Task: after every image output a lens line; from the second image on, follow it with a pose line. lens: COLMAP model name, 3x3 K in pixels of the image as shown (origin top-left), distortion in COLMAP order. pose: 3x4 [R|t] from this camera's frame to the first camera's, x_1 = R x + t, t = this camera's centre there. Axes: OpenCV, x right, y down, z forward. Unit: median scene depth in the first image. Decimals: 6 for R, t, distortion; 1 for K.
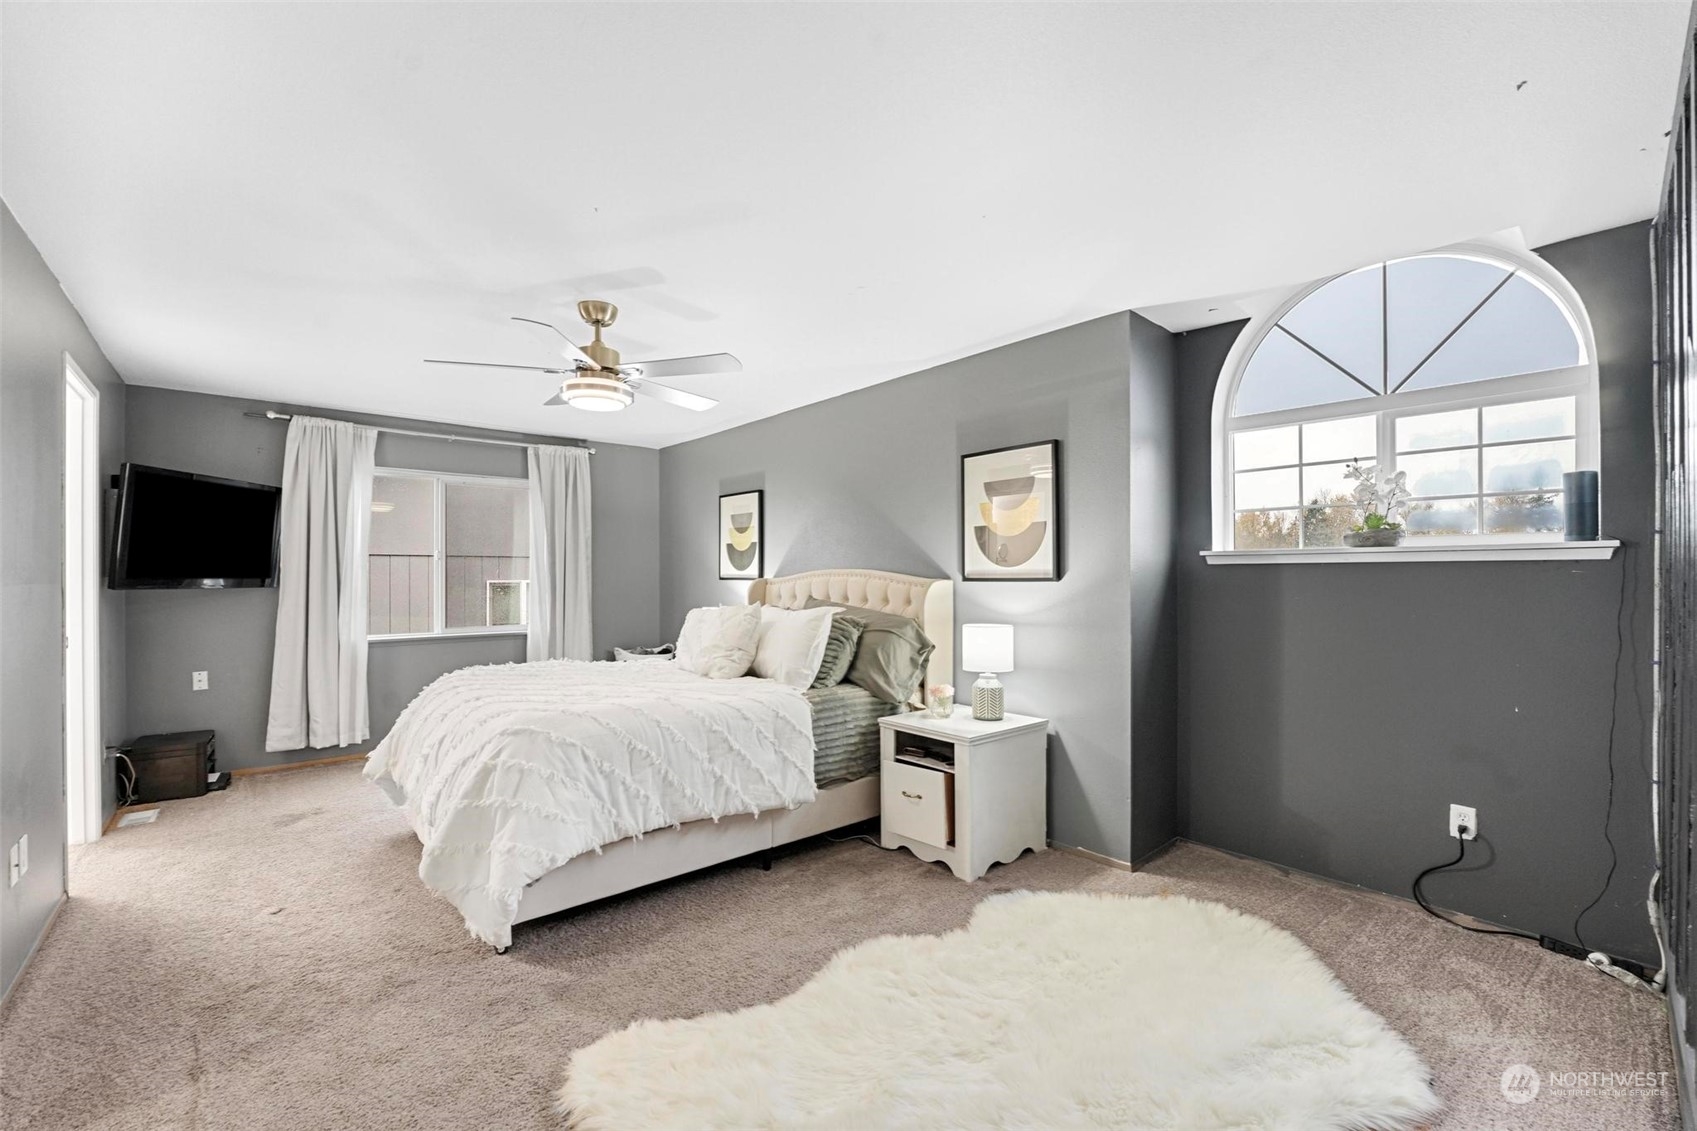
lens RADIAL K [[693.7, 0, 844.9], [0, 693.7, 571.3], [0, 0, 1]] dist [-0.022093, 0.001085]
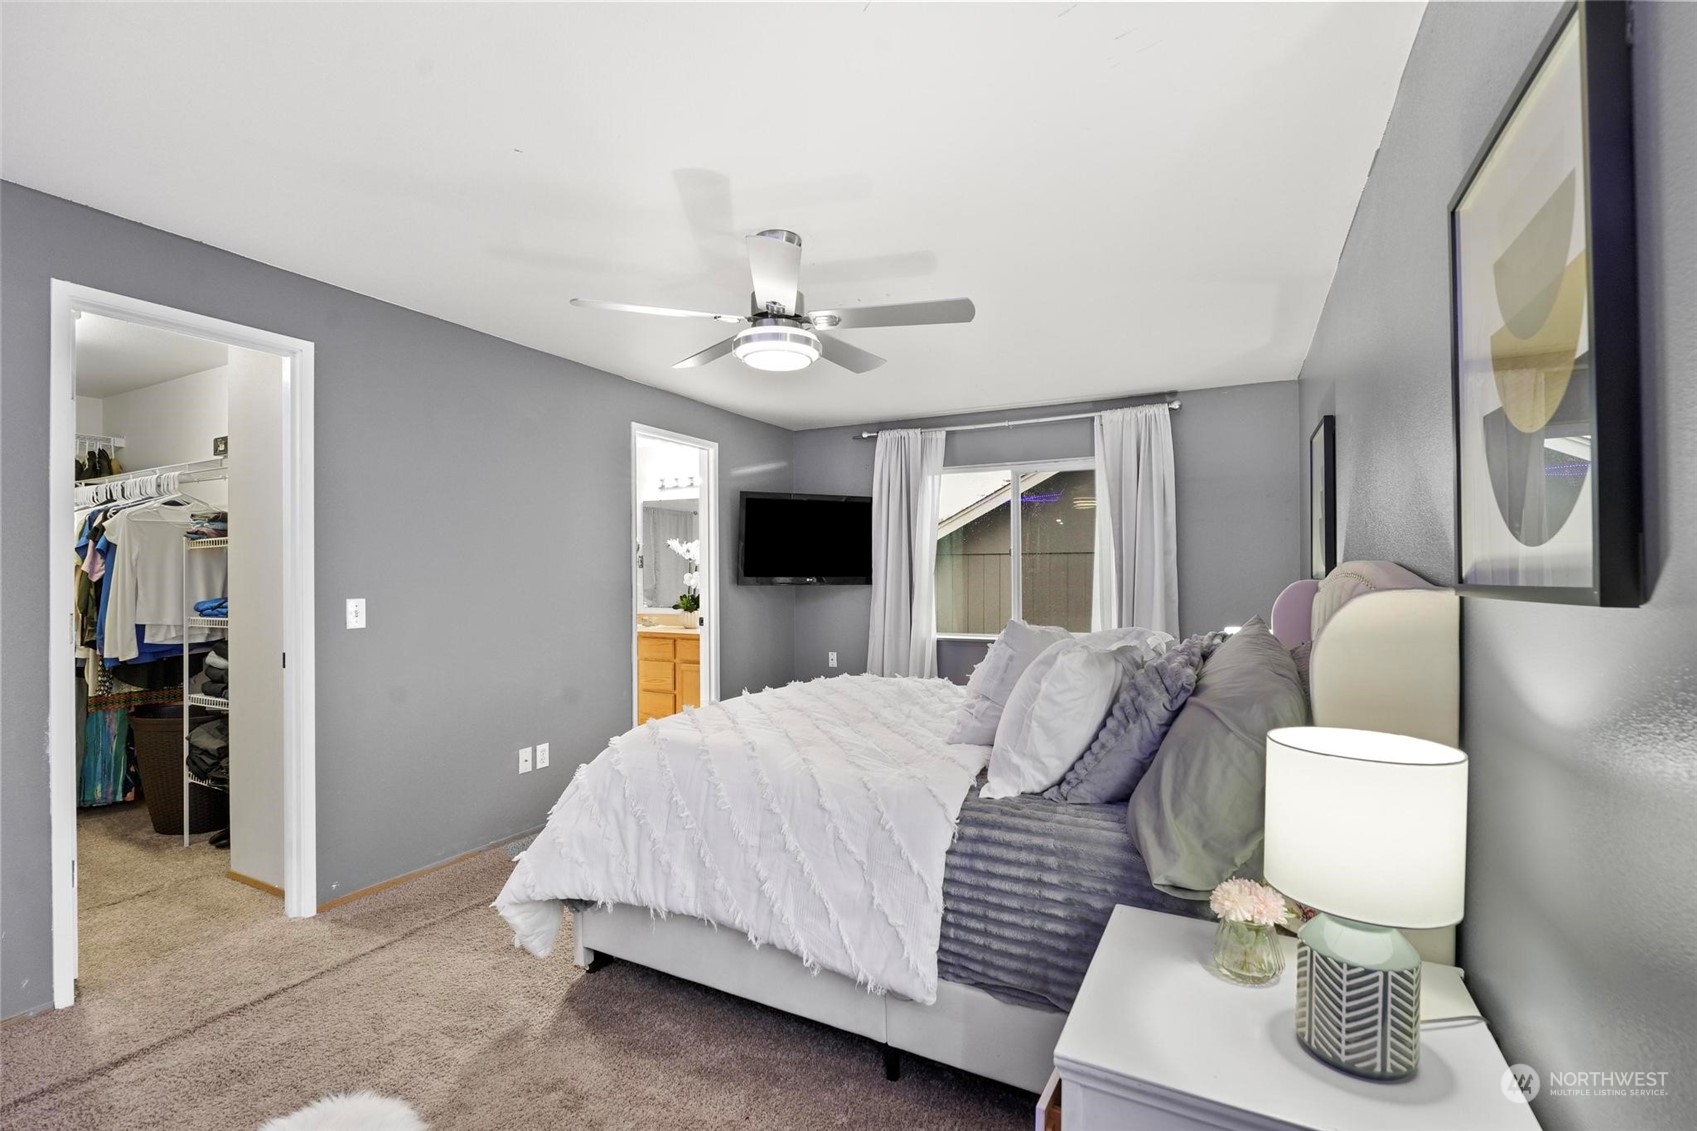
lens RADIAL K [[749.4, 0, 838.2], [0, 749.4, 568.9], [0, 0, 1]] dist [-0.010467, 0.000099]
pose [[0.370140, -0.005563, -0.928959, 0.406457], [0.005458, 0.999978, -0.003814, 0.001363], [0.928960, -0.003659, 0.370163, 0.640212]]
